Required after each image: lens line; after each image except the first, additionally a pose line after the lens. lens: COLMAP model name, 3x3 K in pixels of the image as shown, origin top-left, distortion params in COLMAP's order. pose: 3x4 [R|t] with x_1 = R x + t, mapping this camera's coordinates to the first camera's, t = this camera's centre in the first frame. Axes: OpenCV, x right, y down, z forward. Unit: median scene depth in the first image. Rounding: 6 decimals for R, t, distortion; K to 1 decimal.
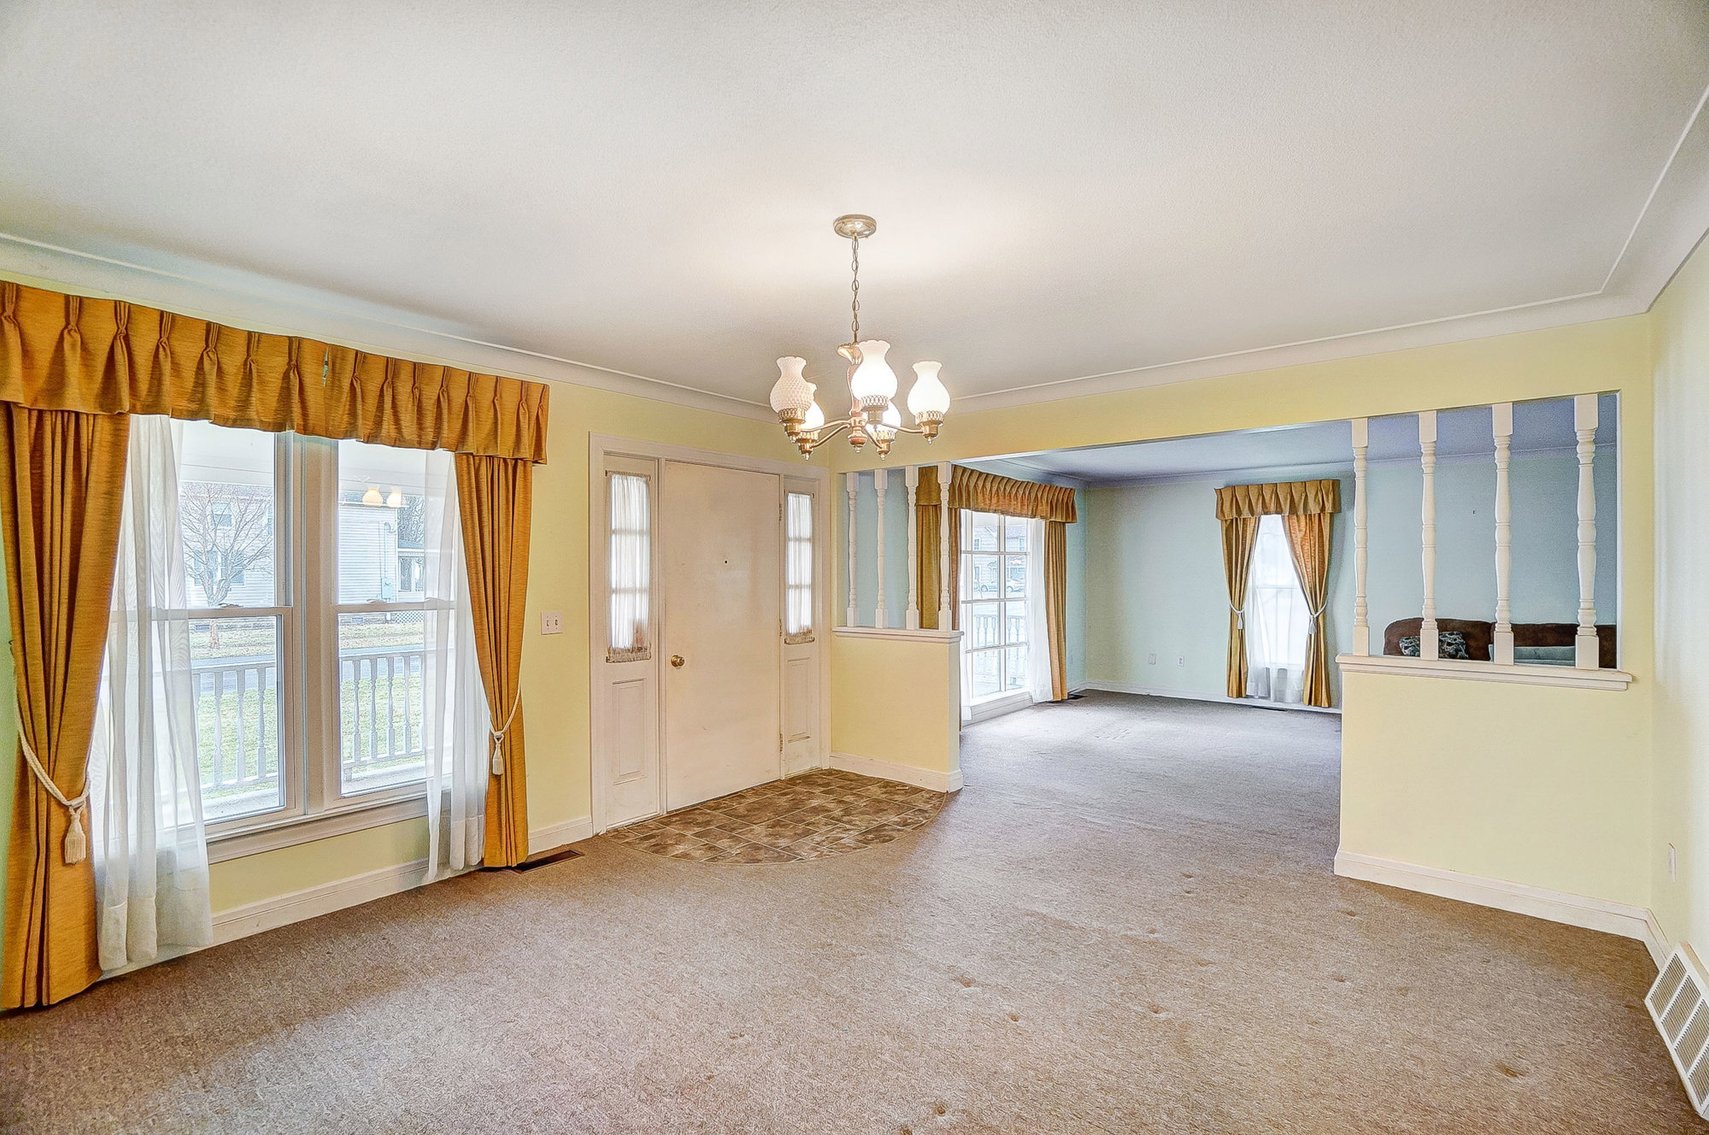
lens RADIAL K [[756.1, 0, 849.5], [0, 756.1, 571.6], [0, 0, 1]] dist [-0.060005, 0.018283]
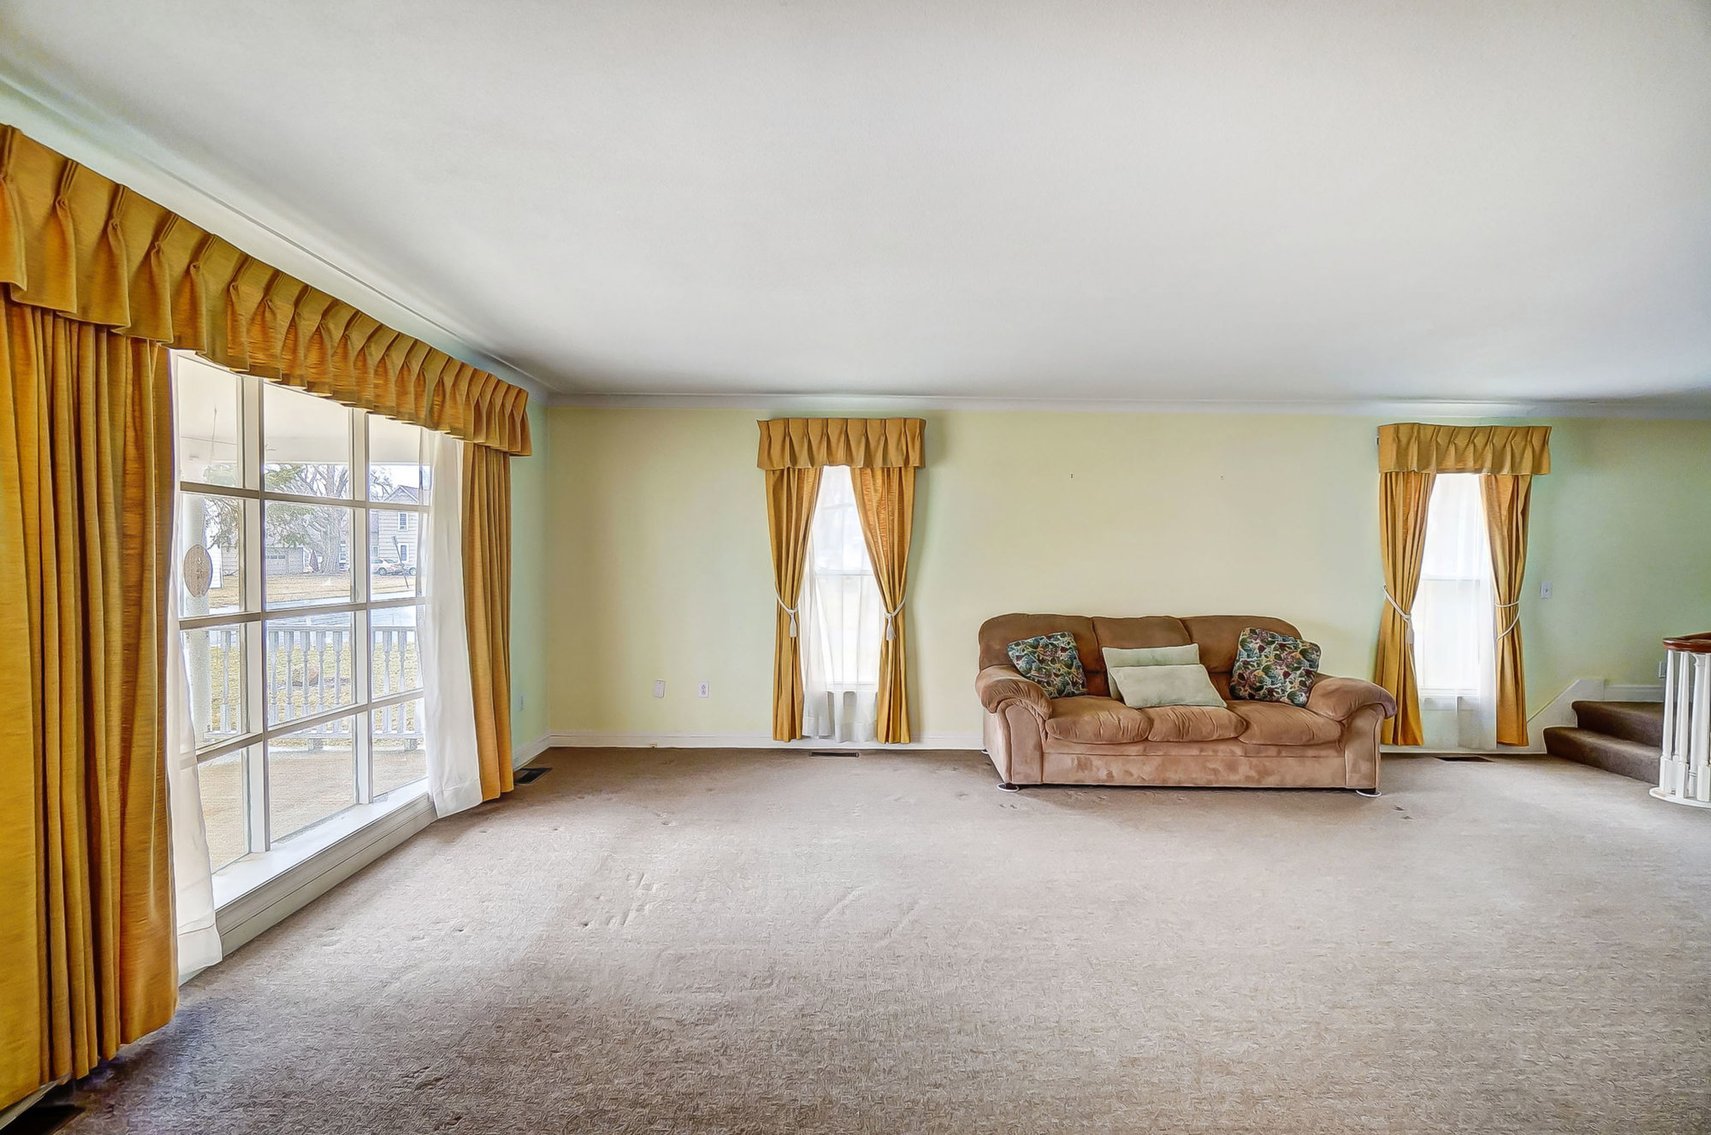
lens RADIAL K [[740.7, 0, 853.8], [0, 740.7, 573.8], [0, 0, 1]] dist [-0.000736, -0.000083]
pose [[0.762171, -0.008920, 0.647315, 0.145469], [-0.009260, 0.999653, 0.024678, 0.004615], [-0.647310, -0.024803, 0.761823, 0.482922]]
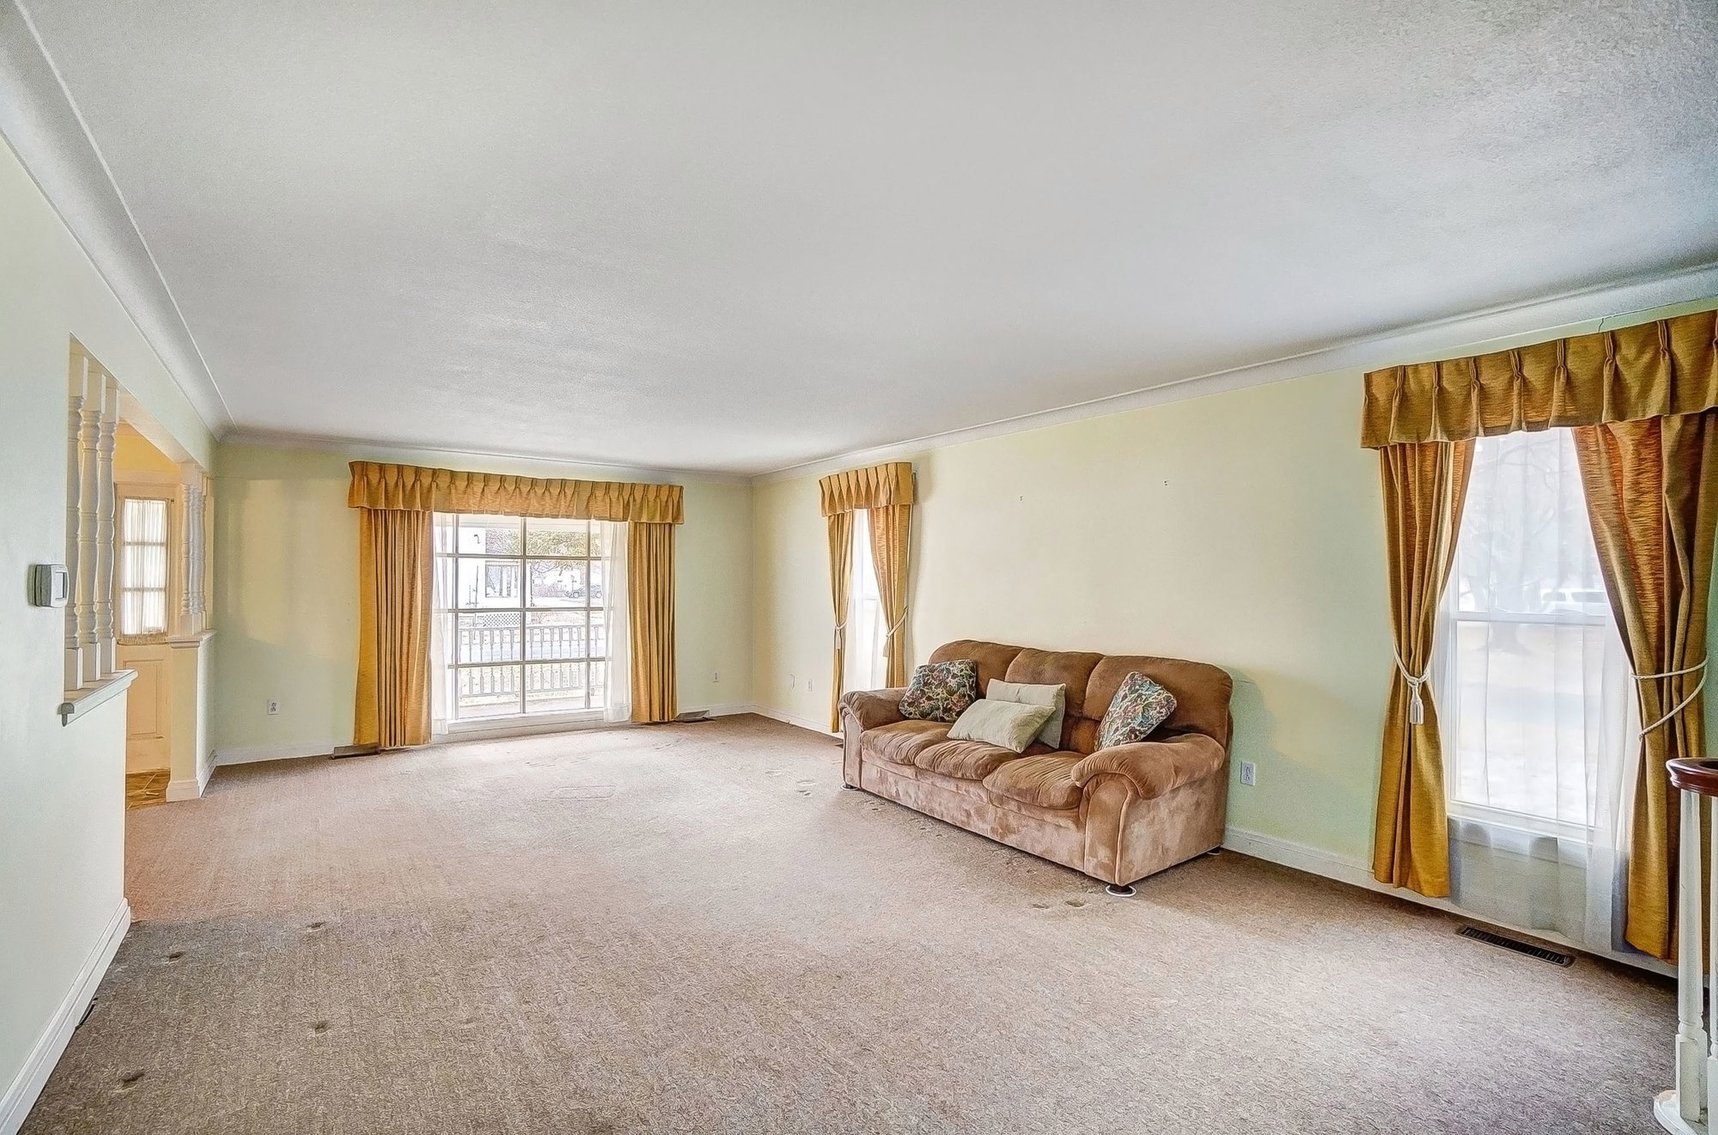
lens RADIAL K [[780.6, 0, 864.5], [0, 780.6, 572.3], [0, 0, 1]] dist [-0.064628, 0.021658]
pose [[0.968675, 0.001191, -0.248328, 0.793208], [-0.004020, 0.999933, -0.010885, 0.001751], [0.248299, 0.011542, 0.968615, 0.174837]]
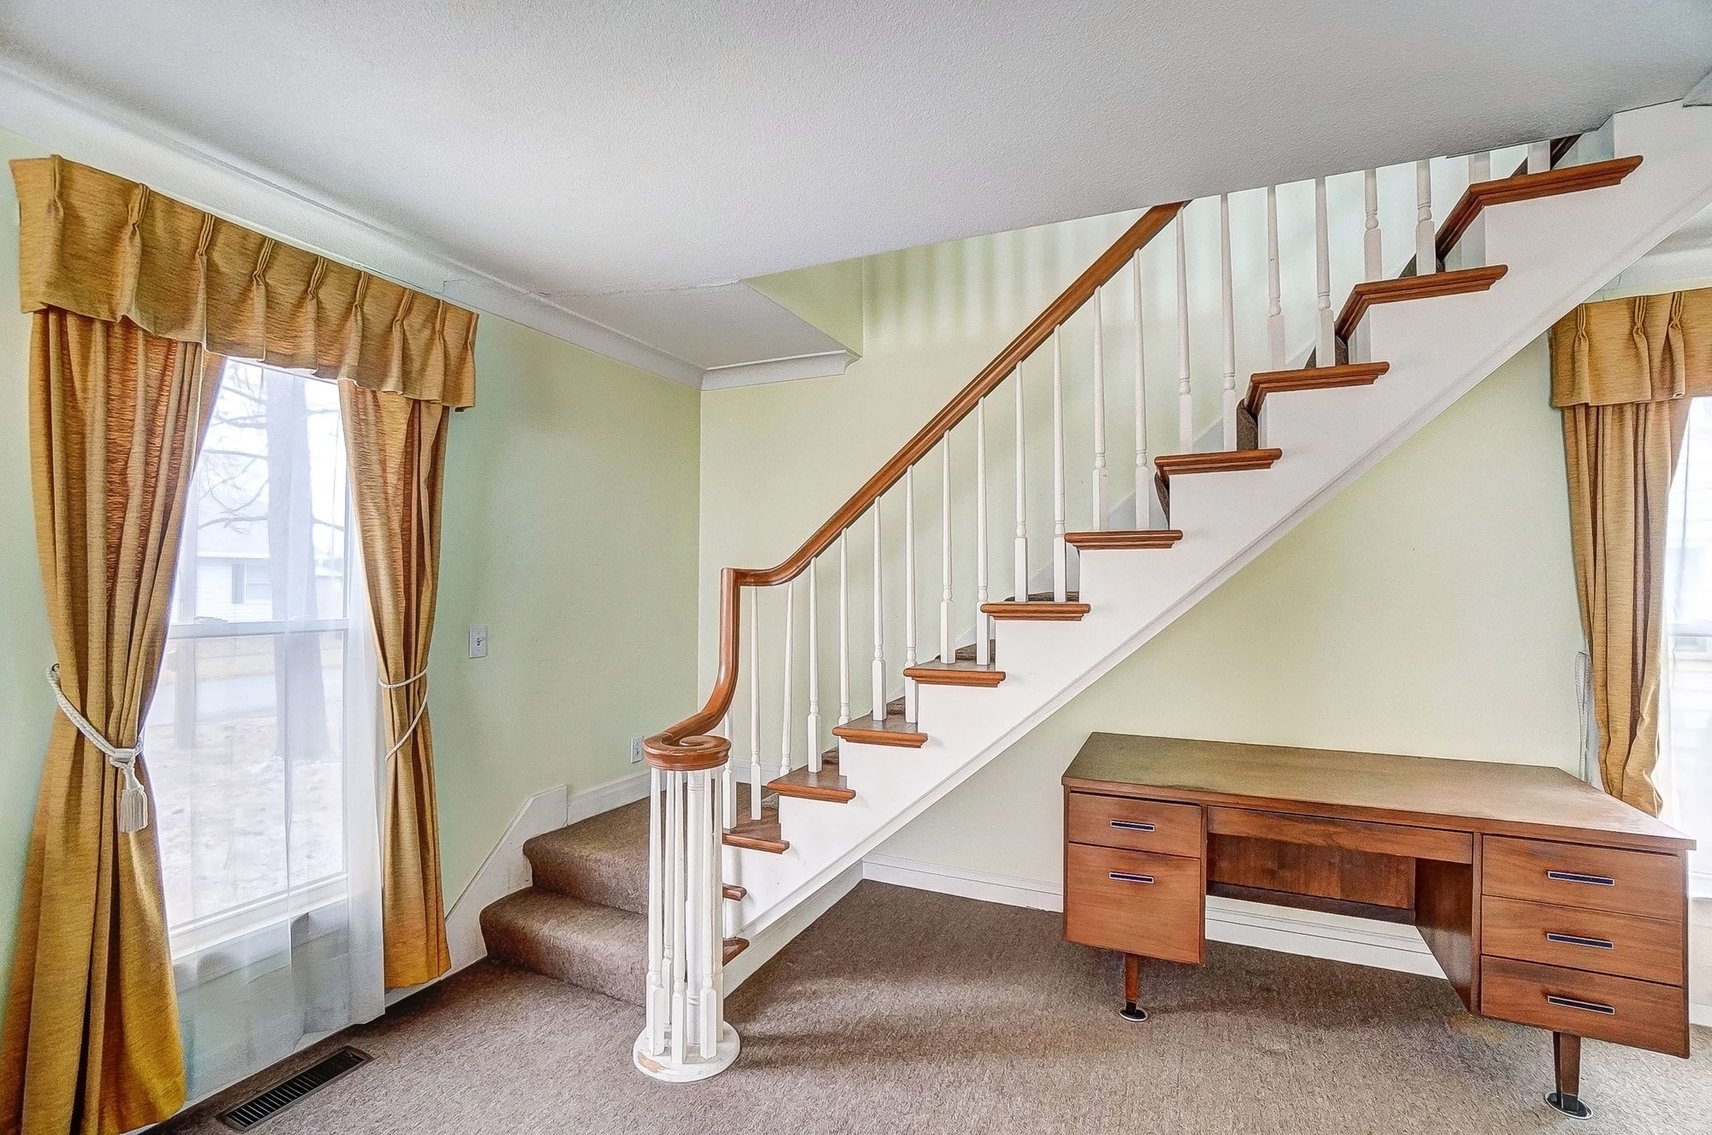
lens RADIAL K [[777.9, 0, 861.5], [0, 777.9, 572.2], [0, 0, 1]] dist [-0.064628, 0.021658]
pose [[-0.266412, 0.007566, 0.963830, 0.698157], [-0.009130, 0.999905, -0.010373, -0.000245], [-0.963816, -0.011564, -0.266317, 0.512117]]
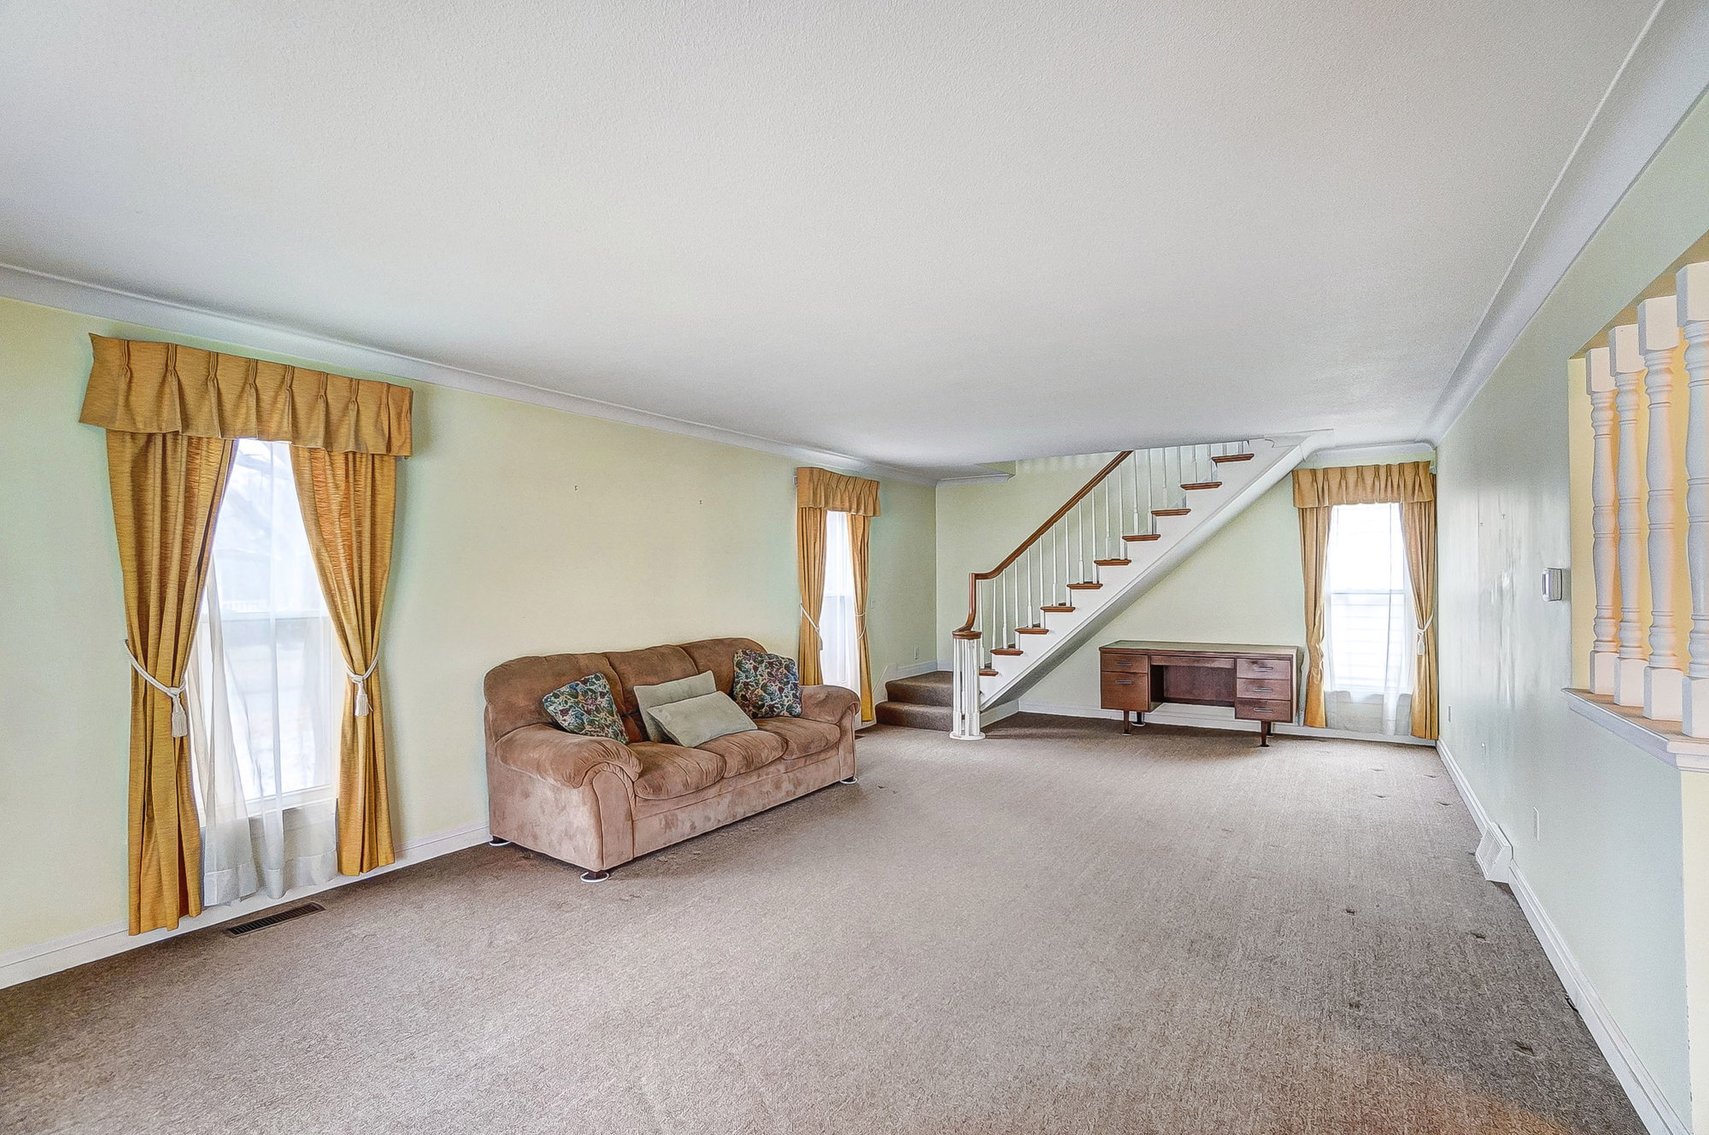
lens RADIAL K [[776.5, 0, 860.0], [0, 776.5, 572.2], [0, 0, 1]] dist [-0.064628, 0.021658]
pose [[-0.127151, 0.006836, 0.991860, 0.118806], [0.003507, 0.999973, -0.006442, -0.000407], [-0.991877, 0.002659, -0.127171, 0.738728]]
